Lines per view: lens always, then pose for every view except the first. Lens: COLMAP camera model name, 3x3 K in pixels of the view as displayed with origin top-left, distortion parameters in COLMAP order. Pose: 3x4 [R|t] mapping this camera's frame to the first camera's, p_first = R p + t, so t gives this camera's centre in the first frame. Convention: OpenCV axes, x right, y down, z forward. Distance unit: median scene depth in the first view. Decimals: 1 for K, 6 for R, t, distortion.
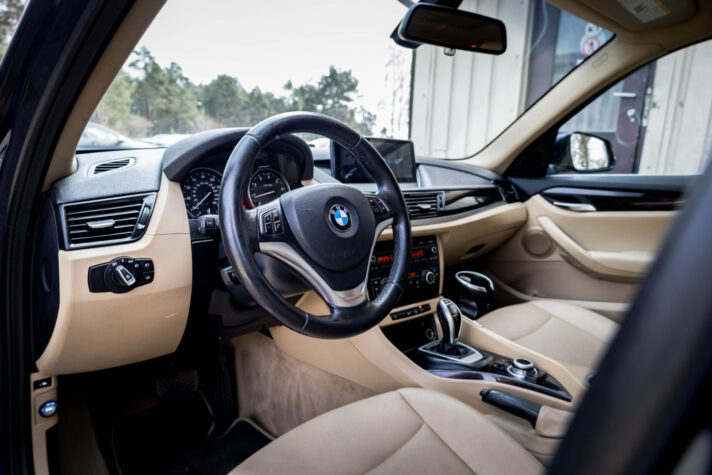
lens RADIAL K [[470.8, 0, 356.0], [0, 470.8, 237.5], [0, 0, 1]] dist [0.011343, 0.003926]
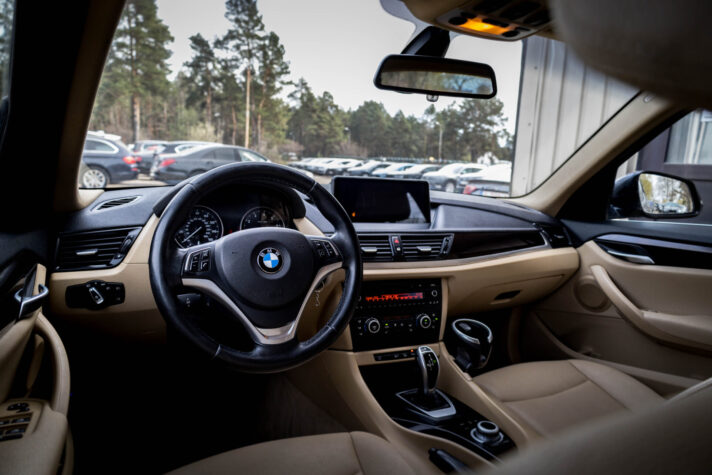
lens RADIAL K [[470.8, 0, 356.0], [0, 470.8, 237.5], [0, 0, 1]] dist [0.011343, 0.003926]
pose [[0.954585, 0.058311, -0.292176, 0.221020], [-0.071799, 0.996782, -0.035648, -0.032812], [0.289157, 0.055007, 0.955700, 0.010898]]
